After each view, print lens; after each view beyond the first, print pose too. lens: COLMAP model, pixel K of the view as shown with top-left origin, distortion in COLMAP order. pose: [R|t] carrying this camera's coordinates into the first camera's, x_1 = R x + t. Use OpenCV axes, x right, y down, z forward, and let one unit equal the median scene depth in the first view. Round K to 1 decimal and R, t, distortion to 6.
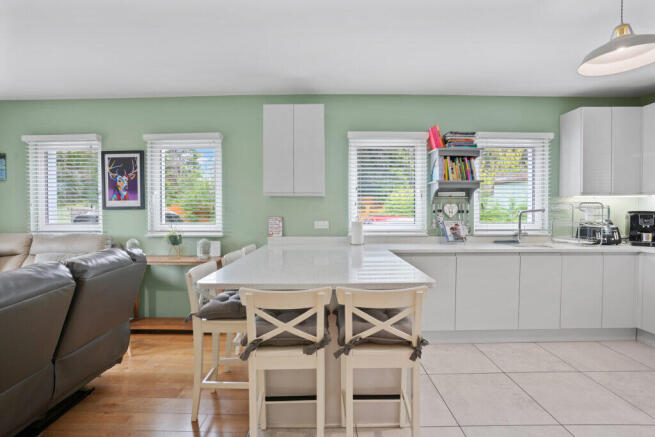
lens RADIAL K [[317.8, 0, 327.5], [0, 317.8, 218.5], [0, 0, 1]] dist [-0.049916, 0.000877]
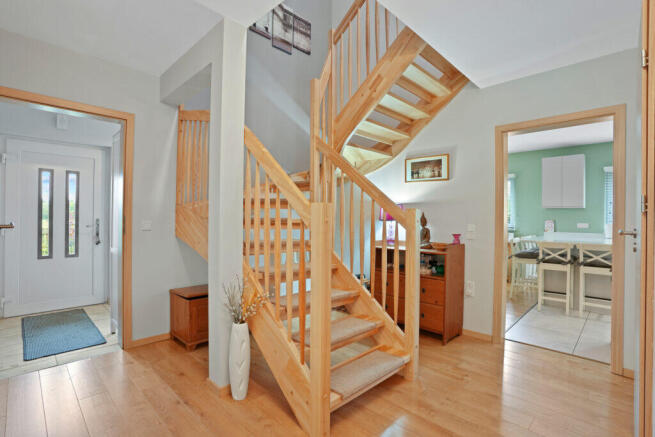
lens RADIAL K [[317.8, 0, 327.5], [0, 317.8, 218.5], [0, 0, 1]] dist [-0.049916, 0.000877]
pose [[0.712540, 0.007606, -0.701590, 0.164201], [-0.031586, 0.999275, -0.021246, 0.062754], [0.700920, 0.037300, 0.712264, -1.092195]]
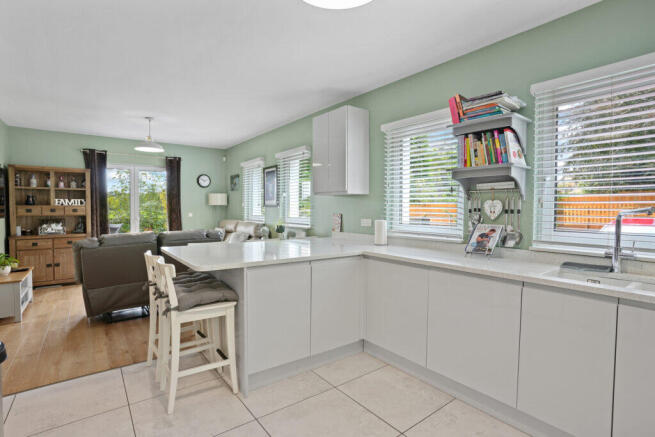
lens RADIAL K [[317.8, 0, 327.5], [0, 317.8, 218.5], [0, 0, 1]] dist [-0.049916, 0.000877]
pose [[0.622174, 0.032285, -0.782213, 0.713210], [-0.034029, 0.999320, 0.014180, -0.003330], [0.782139, 0.017796, 0.622850, 0.291313]]
